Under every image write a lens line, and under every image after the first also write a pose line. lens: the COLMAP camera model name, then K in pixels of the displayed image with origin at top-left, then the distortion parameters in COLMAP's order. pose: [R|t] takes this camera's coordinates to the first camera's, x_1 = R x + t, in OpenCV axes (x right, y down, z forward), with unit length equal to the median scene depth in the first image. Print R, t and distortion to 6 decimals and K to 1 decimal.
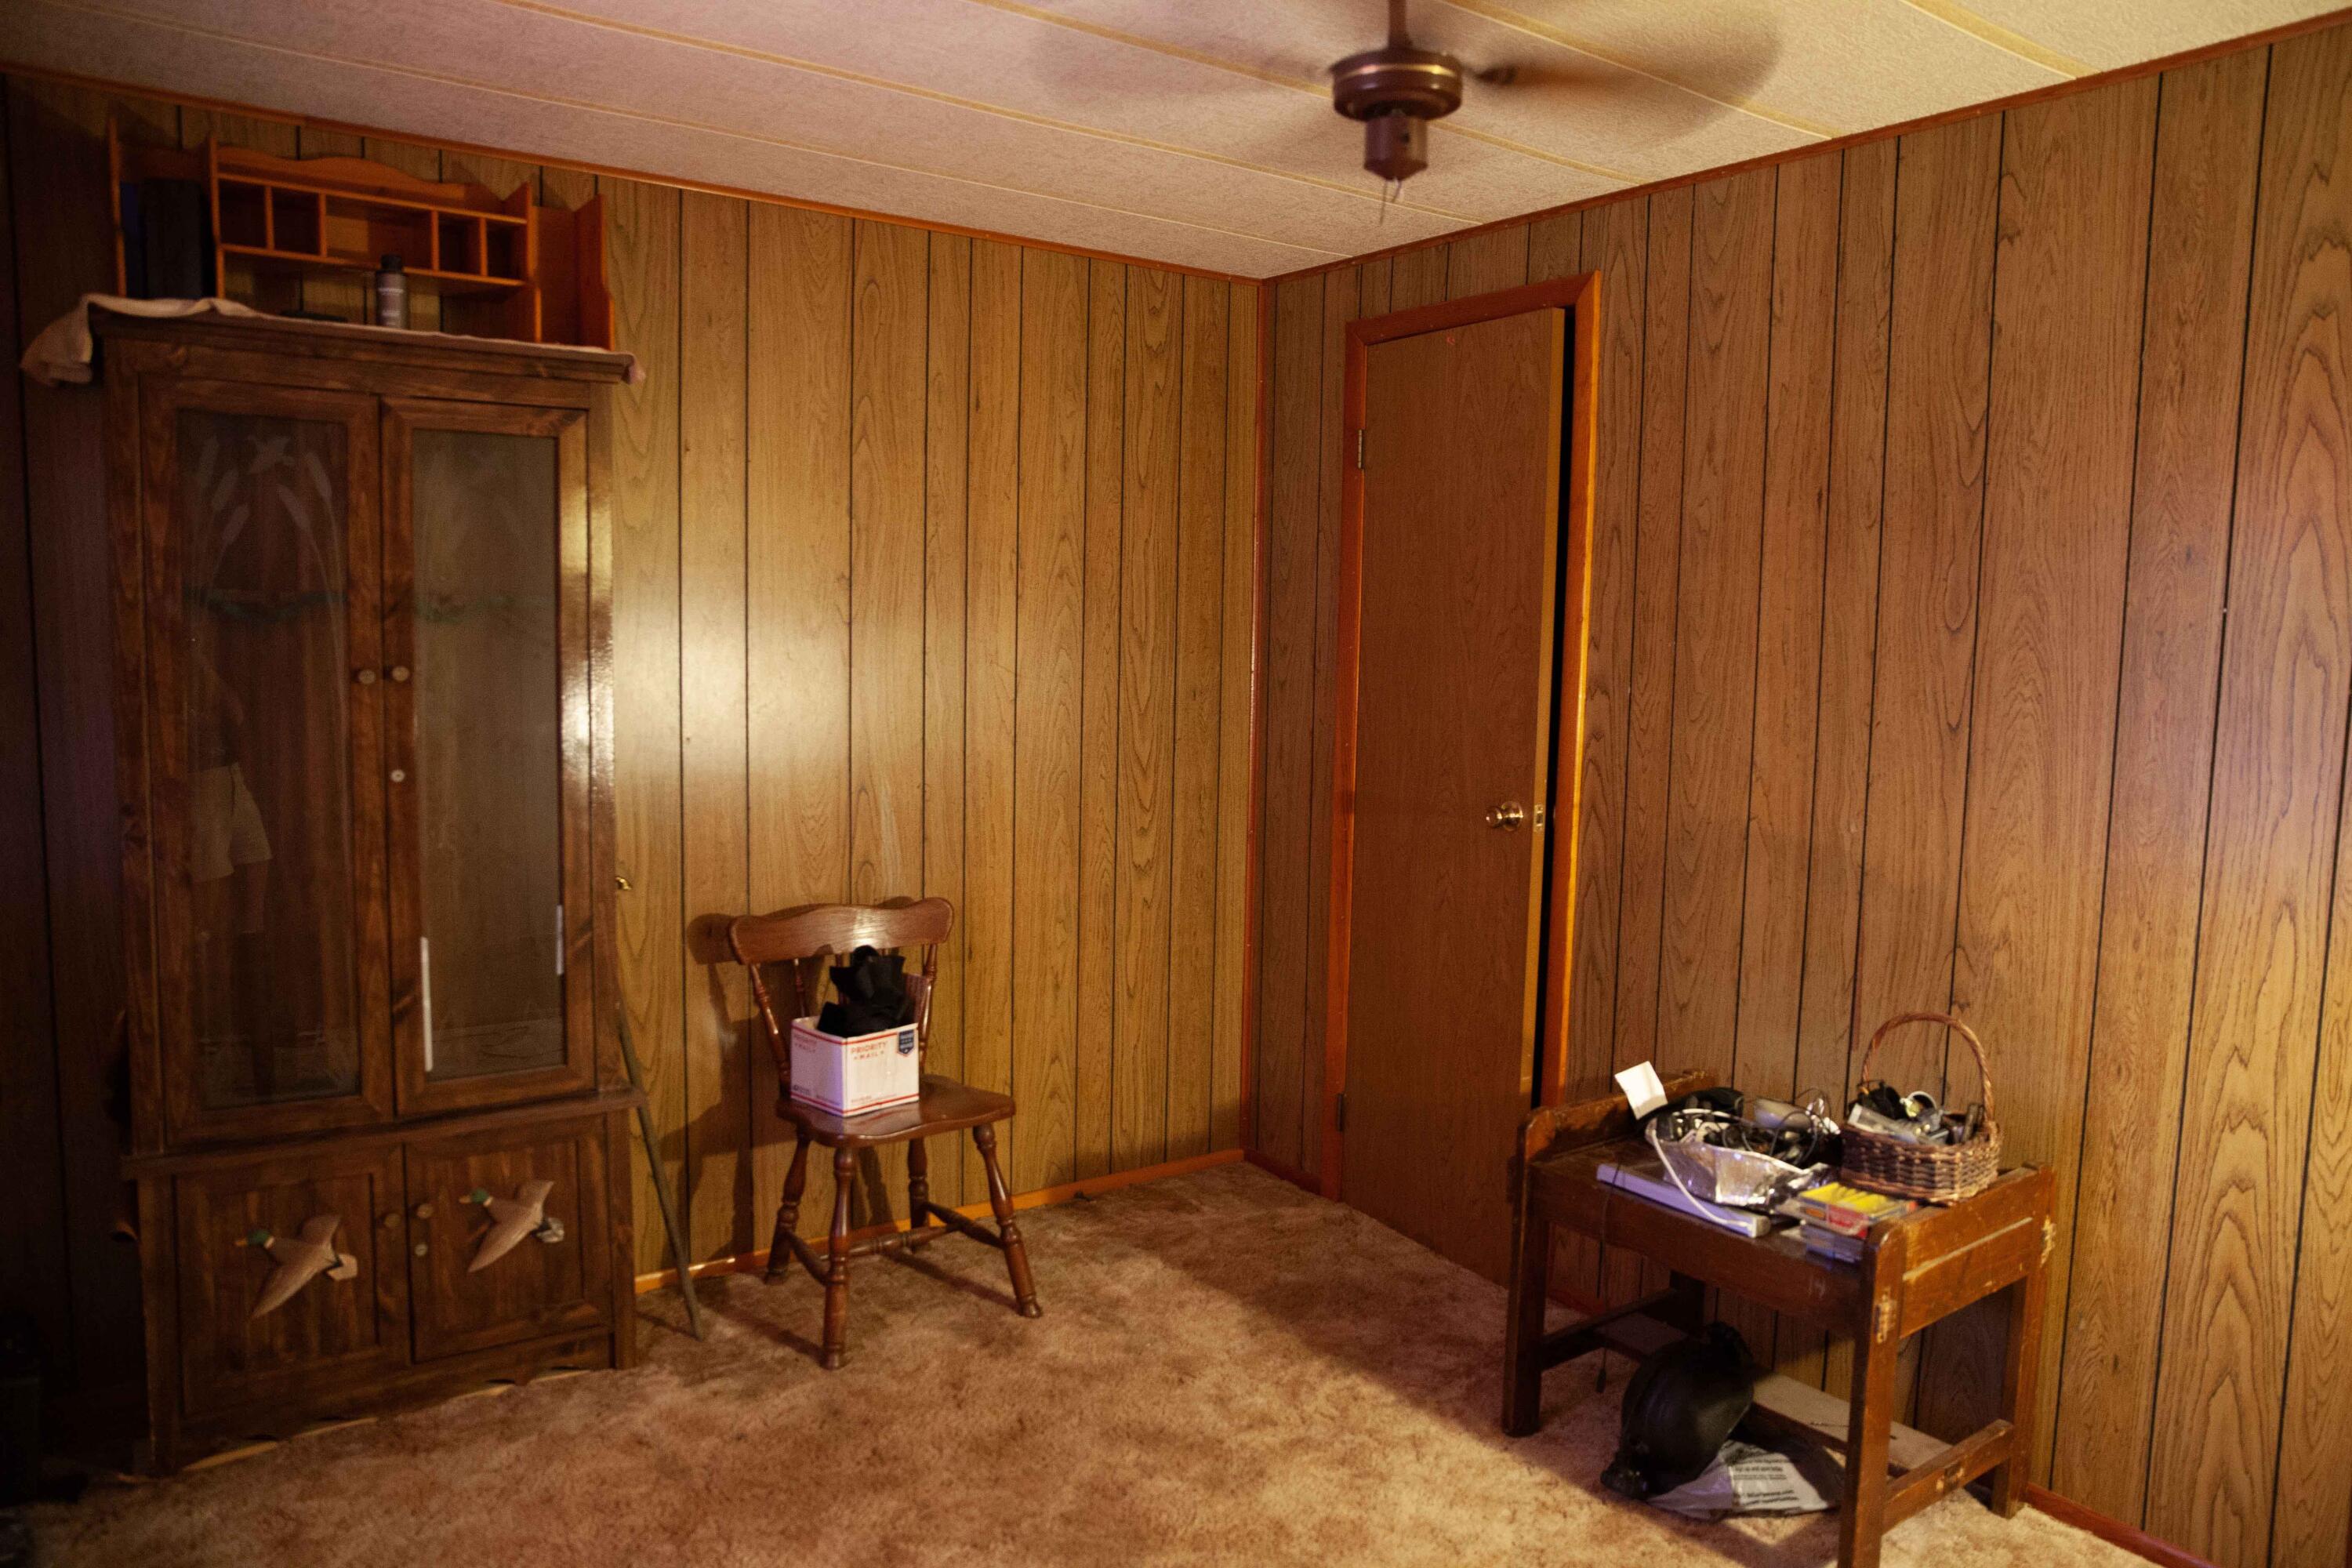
lens RADIAL K [[1608.1, 0, 1176.0], [0, 1608.1, 784.0], [0, 0, 1]] dist [-0.100148, 0.082883]
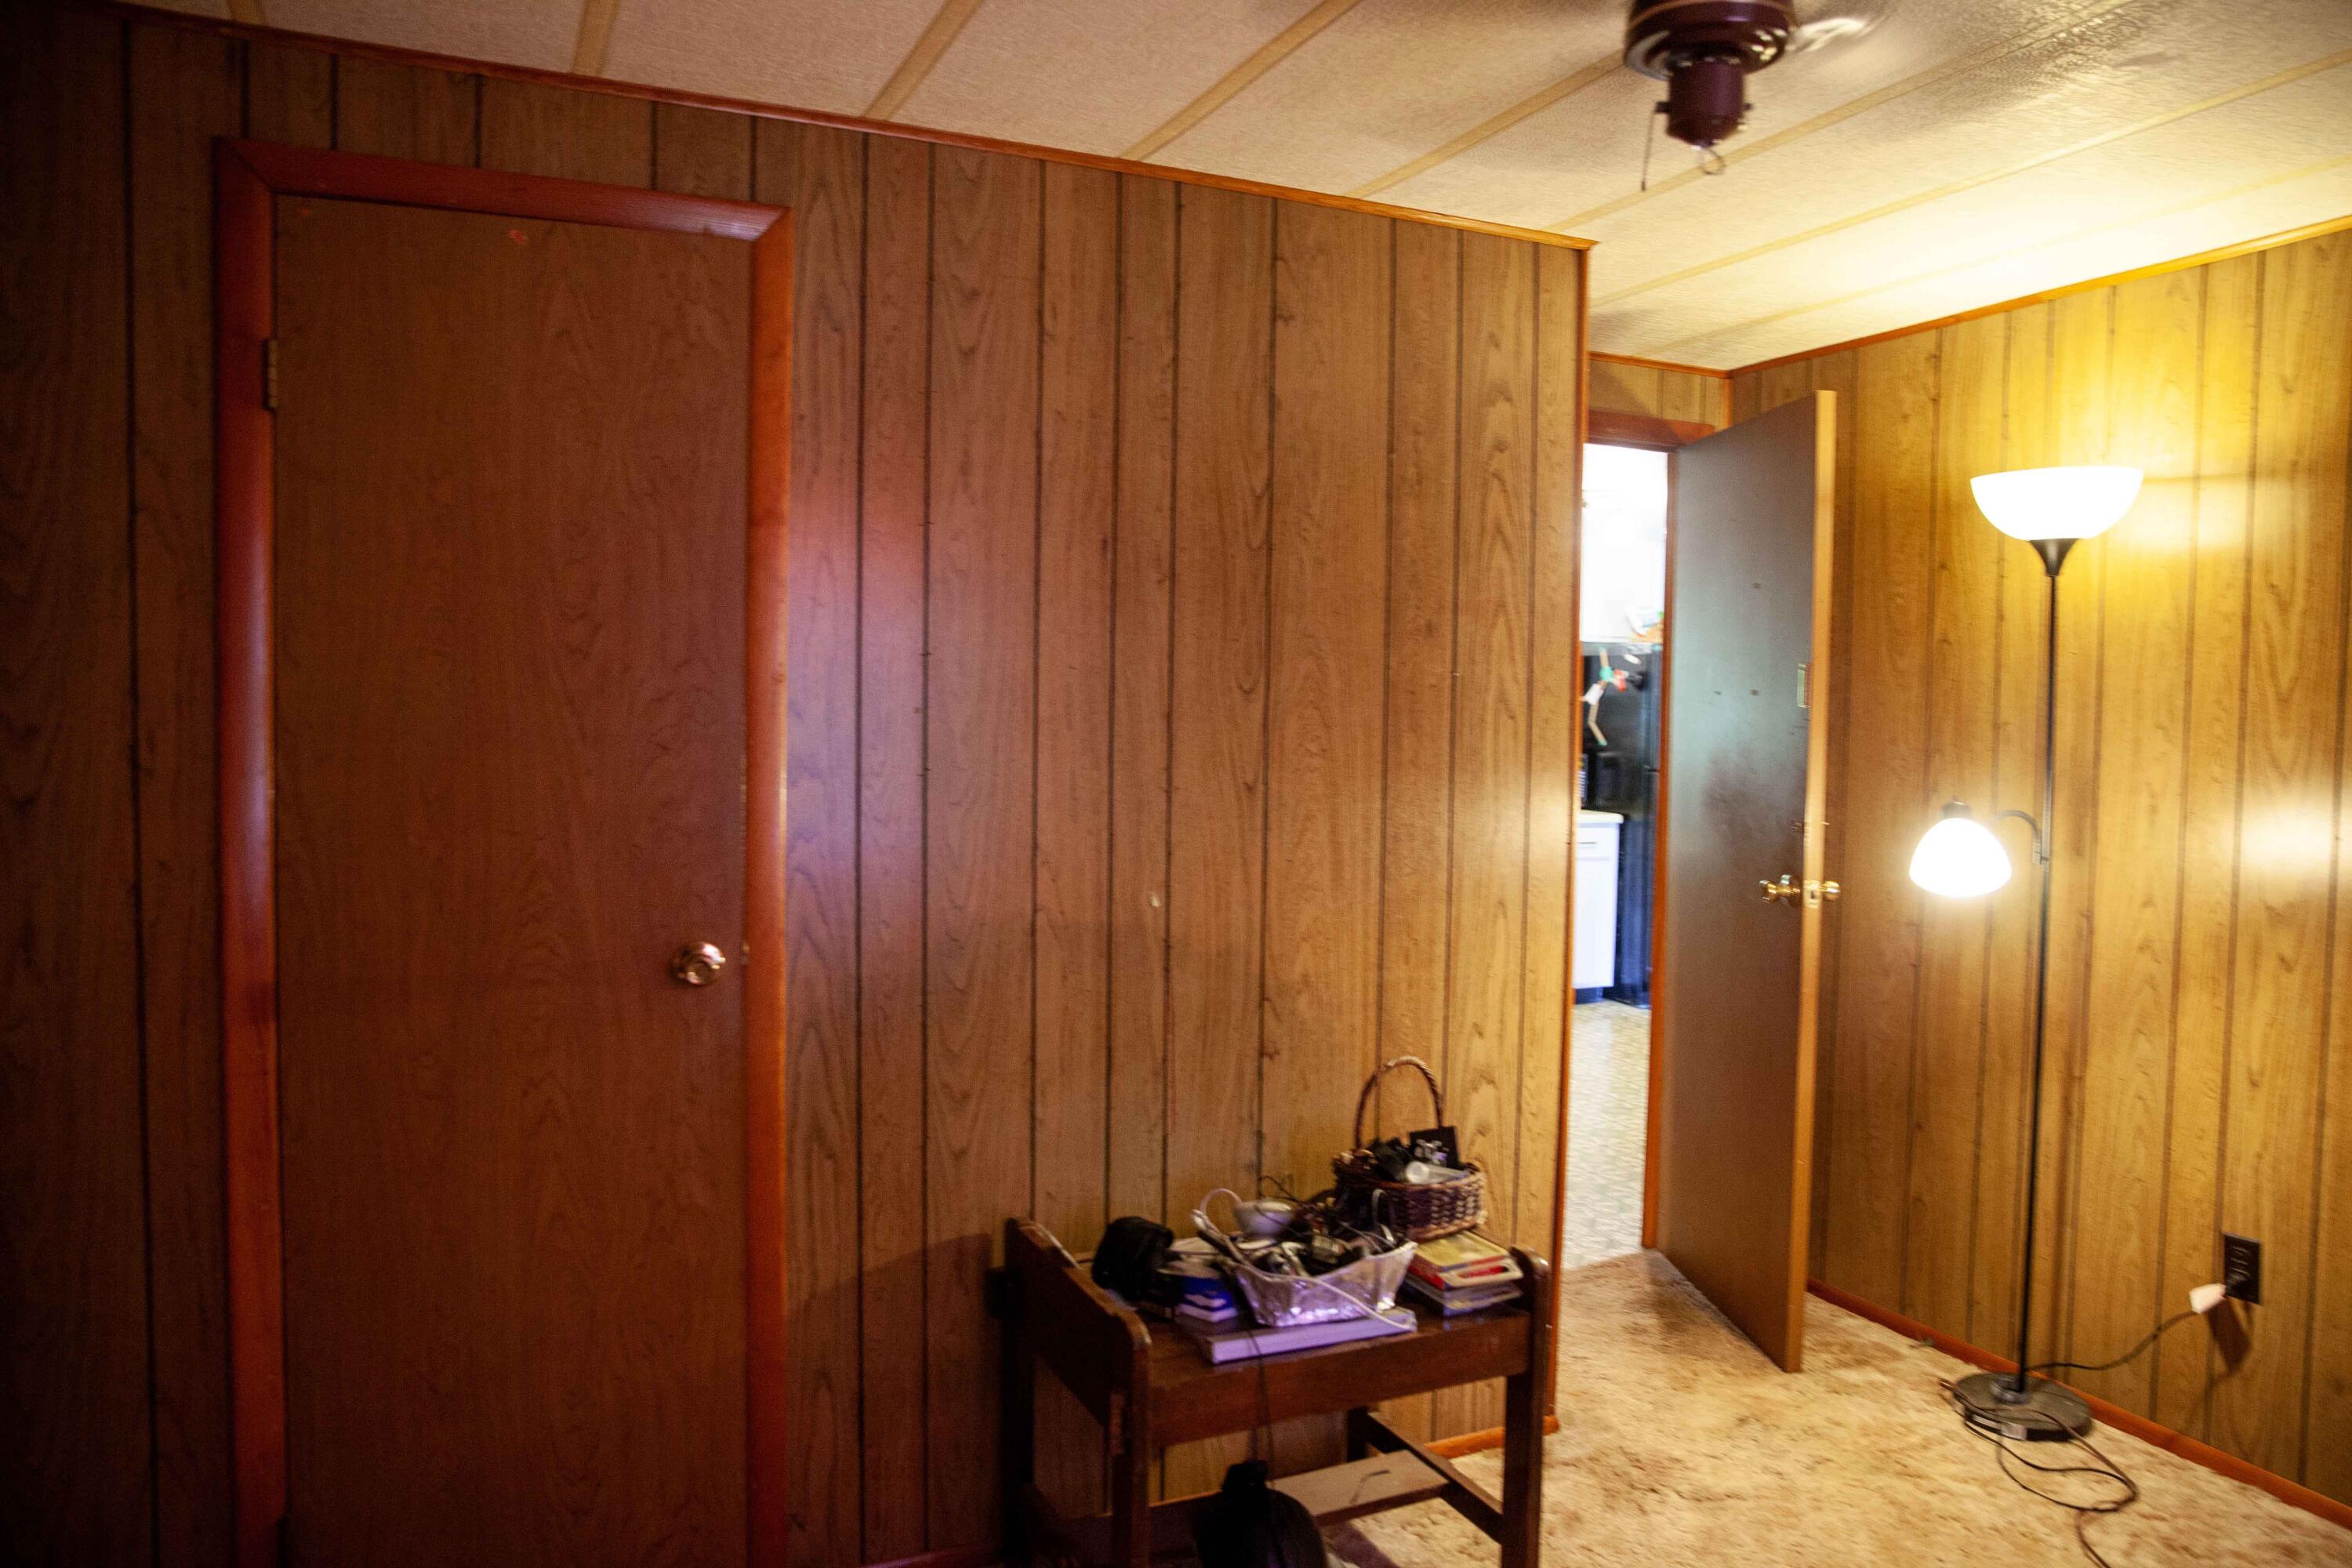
lens RADIAL K [[1608.1, 0, 1176.0], [0, 1608.1, 784.0], [0, 0, 1]] dist [-0.100148, 0.082883]
pose [[0.193873, -0.062162, 0.979055, -0.514780], [0.089978, 0.994911, 0.045351, -0.086383], [-0.976892, 0.079301, 0.198479, 0.821439]]
